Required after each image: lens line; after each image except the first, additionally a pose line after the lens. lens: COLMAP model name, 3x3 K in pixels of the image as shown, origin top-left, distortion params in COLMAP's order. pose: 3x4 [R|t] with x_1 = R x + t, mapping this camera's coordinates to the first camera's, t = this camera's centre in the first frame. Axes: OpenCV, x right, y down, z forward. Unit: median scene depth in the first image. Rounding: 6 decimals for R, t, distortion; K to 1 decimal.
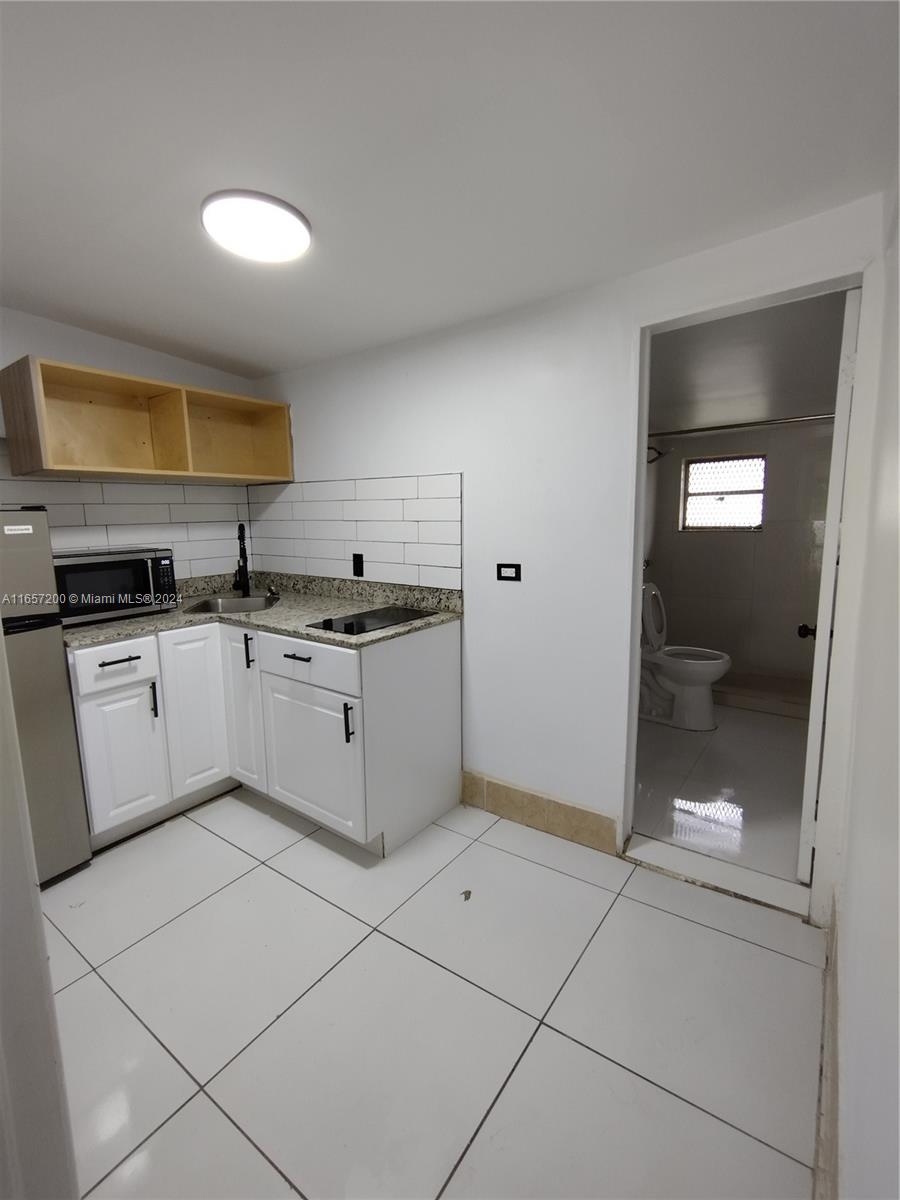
lens RADIAL K [[553.3, 0, 452.5], [0, 553.3, 591.8], [0, 0, 1]] dist [0.002232, 0.000069]
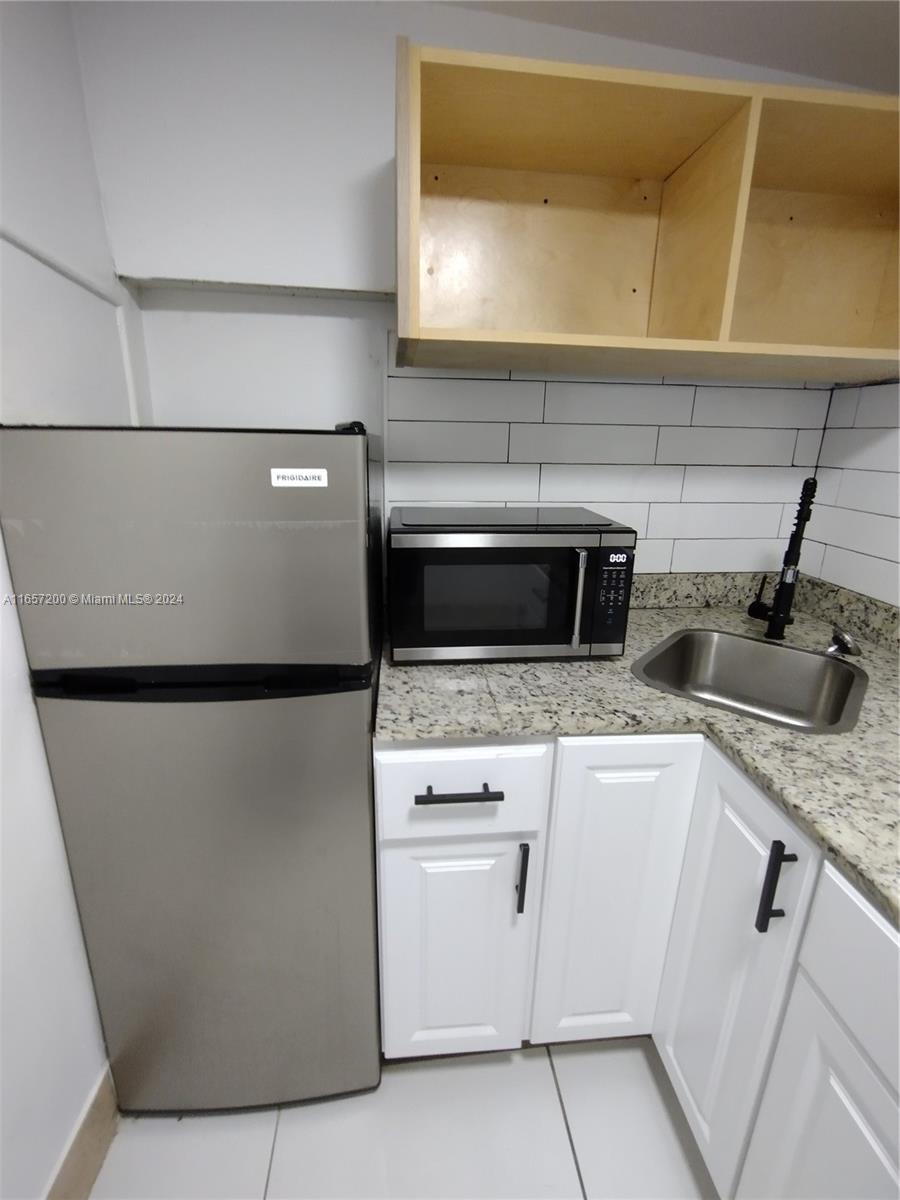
lens RADIAL K [[553.3, 0, 452.5], [0, 553.3, 591.8], [0, 0, 1]] dist [0.002232, 0.000069]
pose [[0.668355, 0.238593, -0.704539, -0.313647], [-0.143232, 0.970716, 0.192859, -0.104213], [0.729922, -0.027985, 0.682957, 0.653539]]
